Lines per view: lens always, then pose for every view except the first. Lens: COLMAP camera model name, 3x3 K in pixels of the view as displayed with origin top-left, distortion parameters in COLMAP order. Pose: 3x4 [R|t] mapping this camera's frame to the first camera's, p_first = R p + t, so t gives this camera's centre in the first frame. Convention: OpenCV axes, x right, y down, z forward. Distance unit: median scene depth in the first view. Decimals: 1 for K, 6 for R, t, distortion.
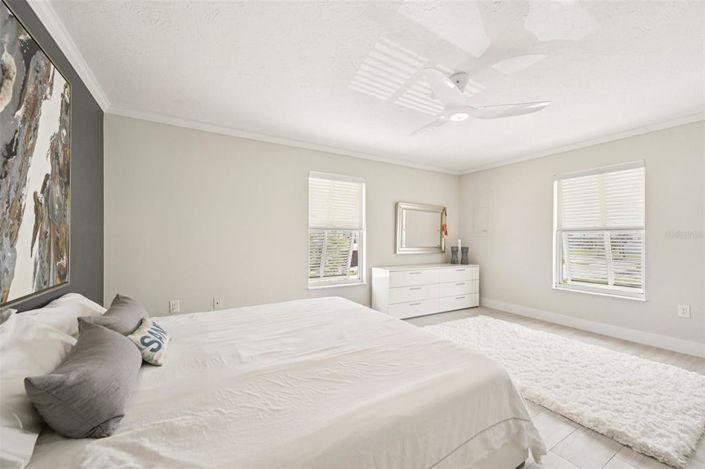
lens RADIAL K [[280.1, 0, 352.8], [0, 280.1, 237.2], [0, 0, 1]] dist [-0.002267, -0.000208]
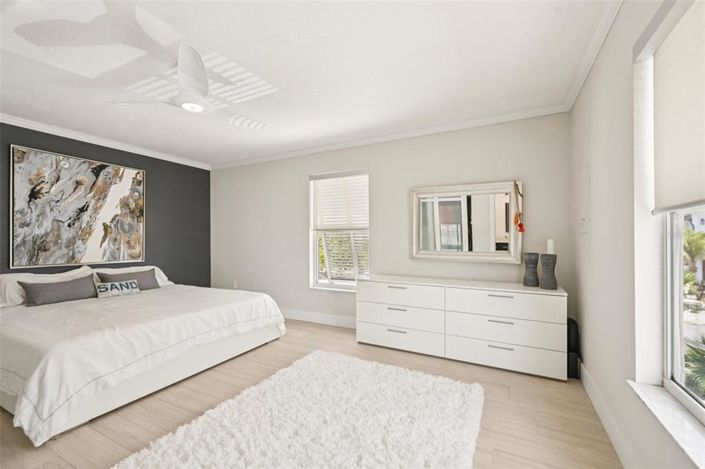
lens RADIAL K [[299.1, 0, 351.9], [0, 299.1, 238.7], [0, 0, 1]] dist [-0.003749, 0.000043]
pose [[0.520186, -0.010973, -0.853982, 0.900761], [0.008830, 0.999933, -0.007470, 0.010373], [0.854007, -0.003655, 0.520248, 0.565931]]
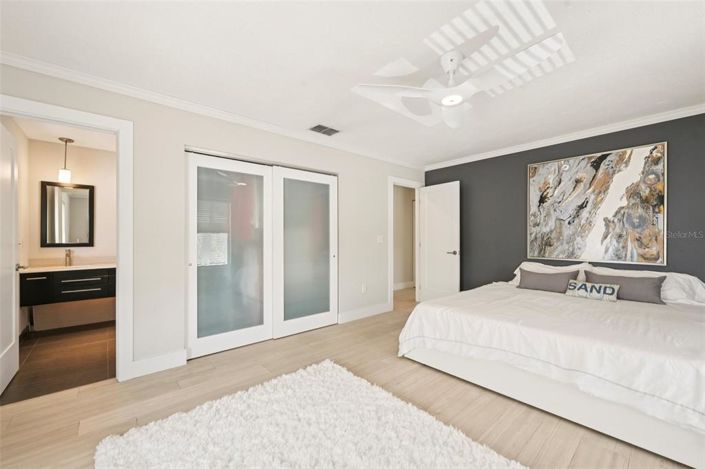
lens RADIAL K [[280.1, 0, 355.8], [0, 280.1, 237.8], [0, 0, 1]] dist [-0.002267, -0.000208]
pose [[-0.983781, -0.003941, -0.179332, 0.508995], [-0.003323, 0.999987, -0.003746, 0.009425], [0.179344, -0.003090, -0.983782, 1.097021]]
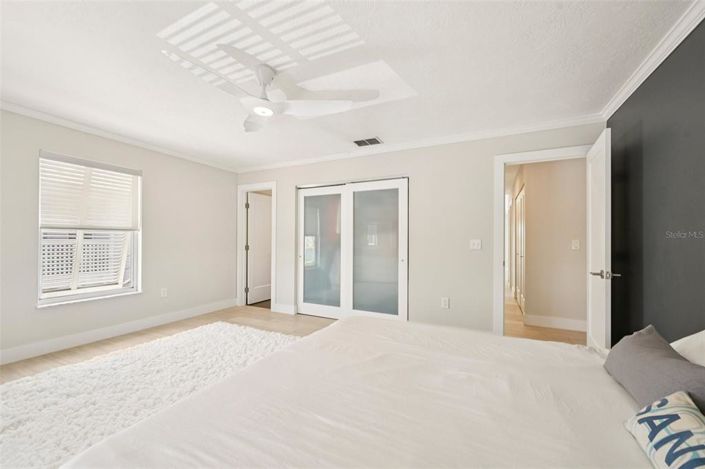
lens RADIAL K [[280.1, 0, 356.8], [0, 280.1, 239.8], [0, 0, 1]] dist [-0.002267, -0.000208]
pose [[-0.543068, -0.010960, 0.839617, -0.352357], [-0.009456, 0.999931, 0.006936, -0.006170], [-0.839635, -0.004172, -0.543135, 0.752668]]
